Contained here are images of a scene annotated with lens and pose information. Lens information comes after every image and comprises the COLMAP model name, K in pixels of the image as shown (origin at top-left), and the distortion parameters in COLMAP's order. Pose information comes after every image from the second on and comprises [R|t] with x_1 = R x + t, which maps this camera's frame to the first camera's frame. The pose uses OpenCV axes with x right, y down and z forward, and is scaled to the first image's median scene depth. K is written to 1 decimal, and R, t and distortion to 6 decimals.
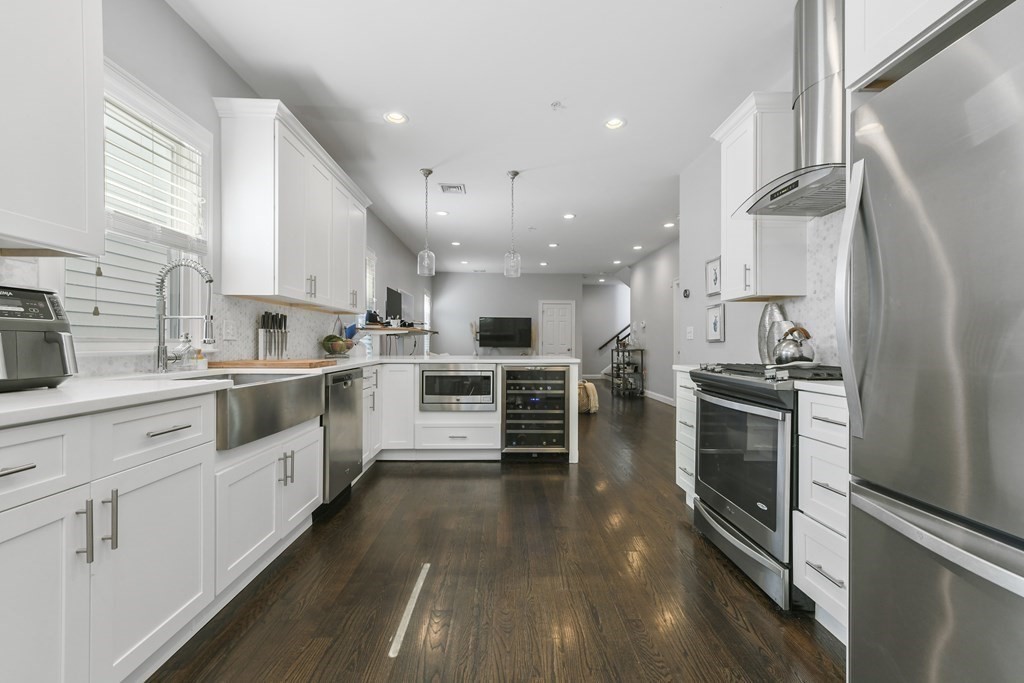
lens RADIAL K [[412.8, 0, 519.5], [0, 412.8, 343.1], [0, 0, 1]] dist [0.000643, 0.000139]
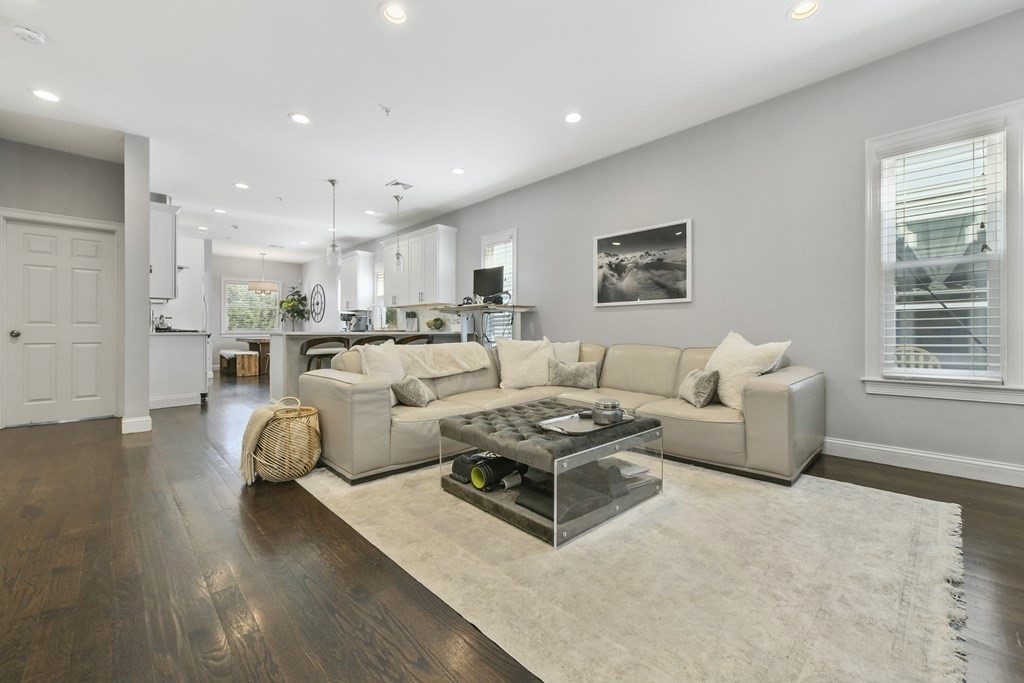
lens RADIAL K [[415.8, 0, 516.4], [0, 415.8, 334.0], [0, 0, 1]] dist [-0.000088, 0.000006]
pose [[-0.743959, 0.002604, -0.668220, 0.530879], [-0.000110, 0.999992, 0.004019, 0.045144], [0.668225, 0.003063, -0.743953, 2.993639]]
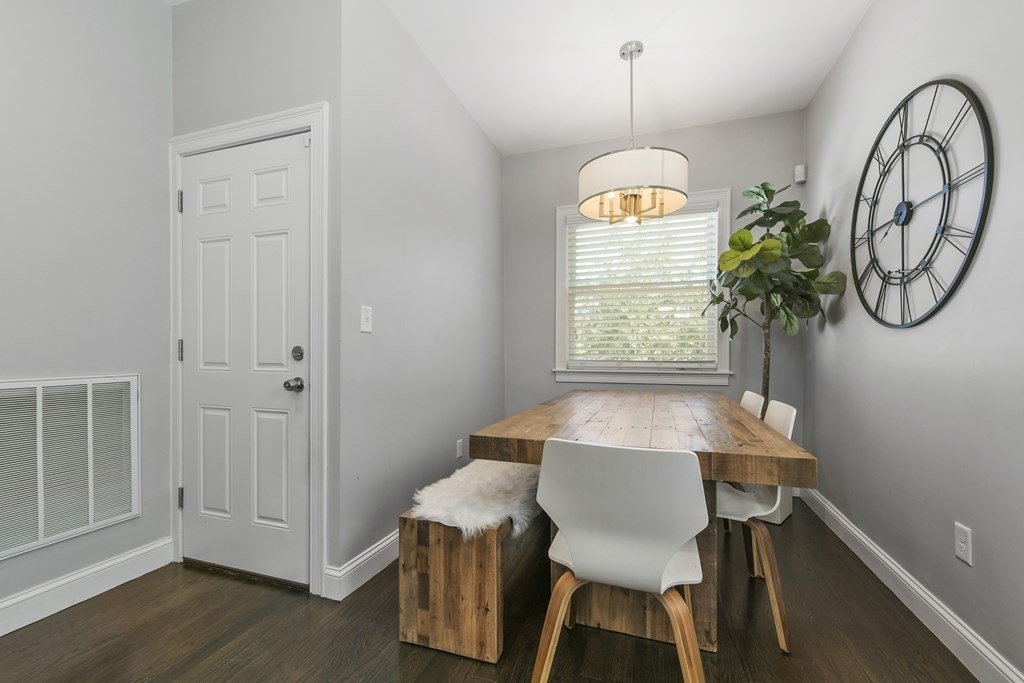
lens RADIAL K [[421.0, 0, 511.7], [0, 421.0, 353.8], [0, 0, 1]] dist [-0.000130, 0.000052]
pose [[-0.933360, -0.003273, 0.358927, -0.220069], [-0.000611, 0.999971, 0.007529, -0.002129], [-0.358941, 0.006808, -0.933335, 0.175951]]
